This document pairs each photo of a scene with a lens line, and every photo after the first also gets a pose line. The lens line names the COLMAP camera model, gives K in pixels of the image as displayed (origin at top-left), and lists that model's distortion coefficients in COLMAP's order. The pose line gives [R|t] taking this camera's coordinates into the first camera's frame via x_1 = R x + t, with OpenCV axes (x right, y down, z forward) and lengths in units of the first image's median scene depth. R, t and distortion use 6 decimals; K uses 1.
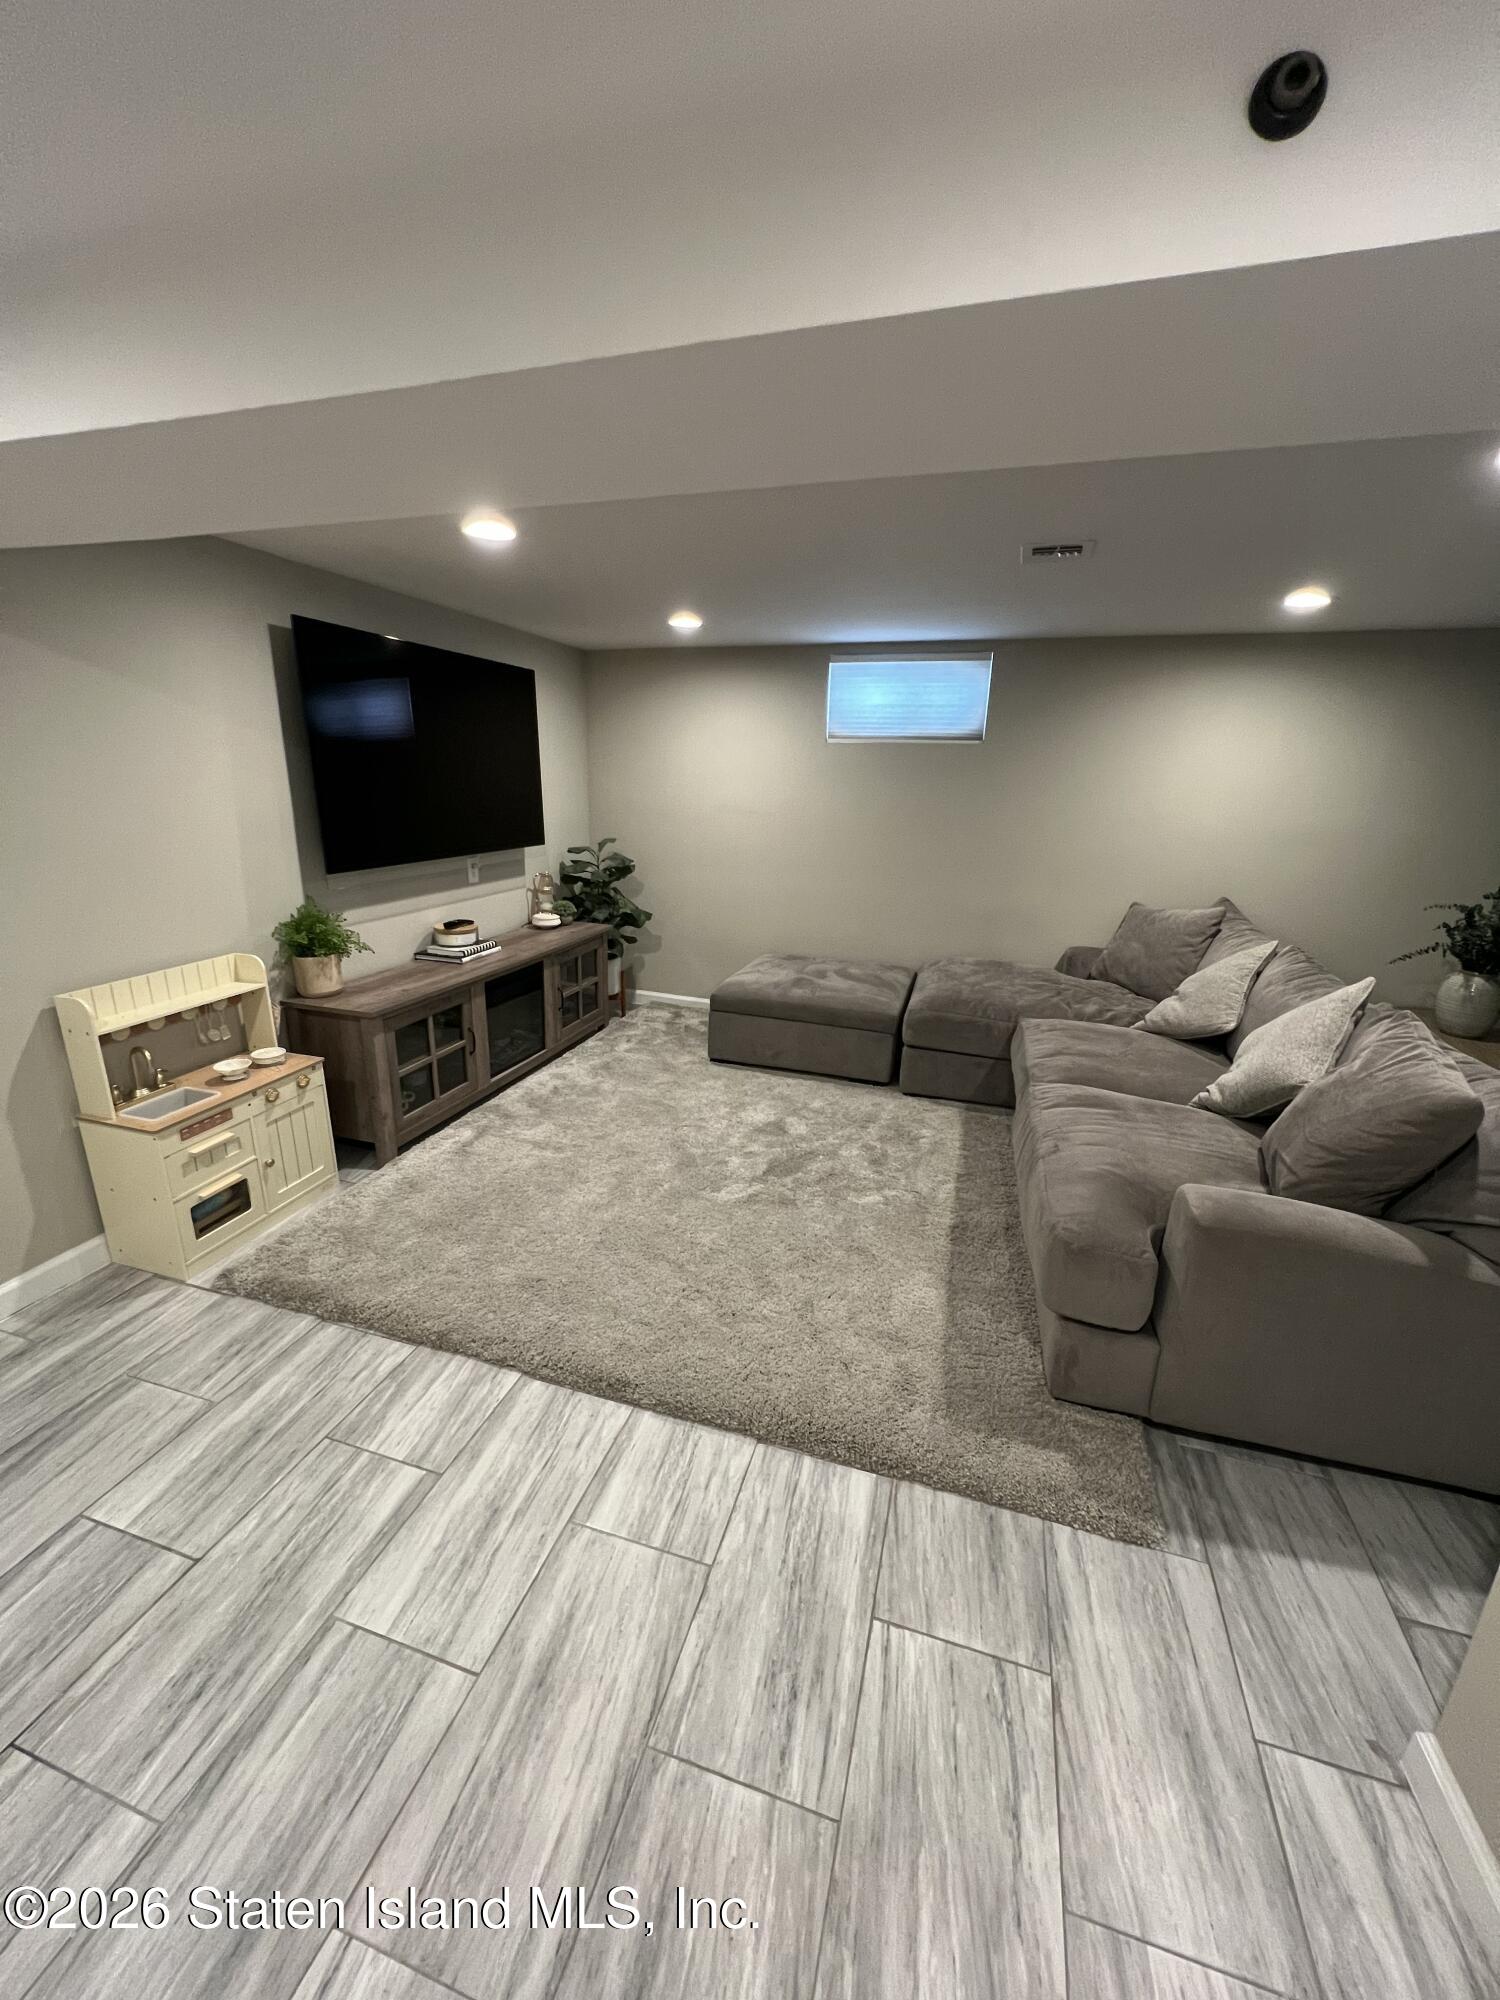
lens RADIAL K [[793.5, 0, 745.4], [0, 793.5, 990.3], [0, 0, 1]] dist [0.001751, 0.000084]
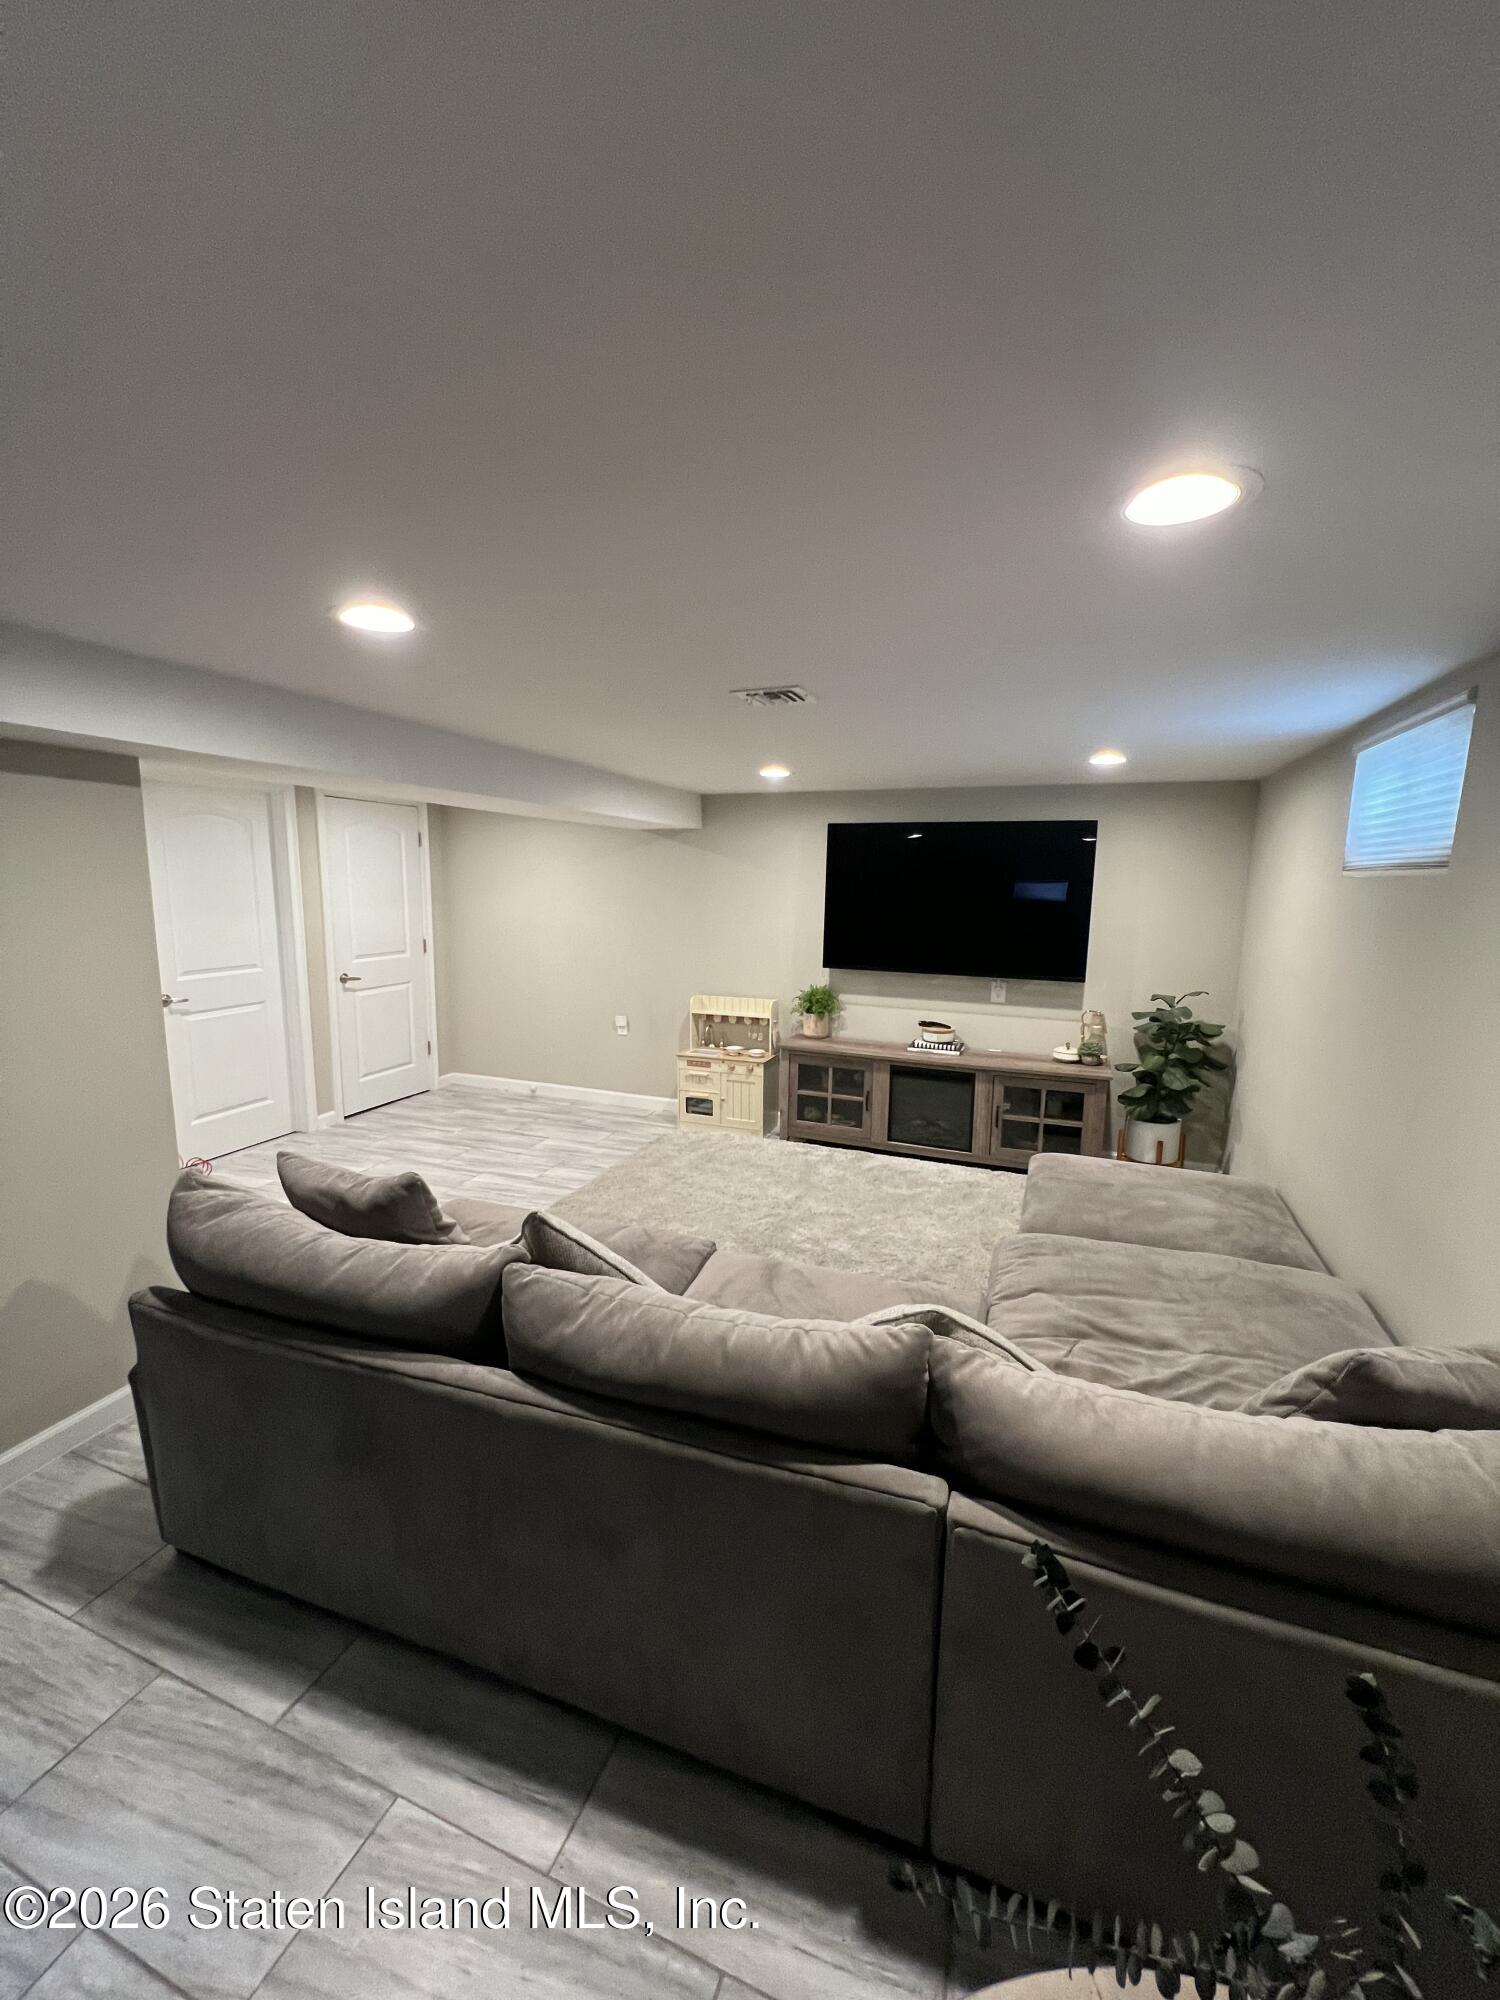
lens RADIAL K [[793.5, 0, 751.2], [0, 793.5, 1007.2], [0, 0, 1]] dist [0.001751, 0.000084]
pose [[-0.053097, 0.131396, -0.989907, 1.239415], [-0.284970, 0.948090, 0.141131, -0.278847], [0.957065, 0.289587, -0.012897, 0.979037]]
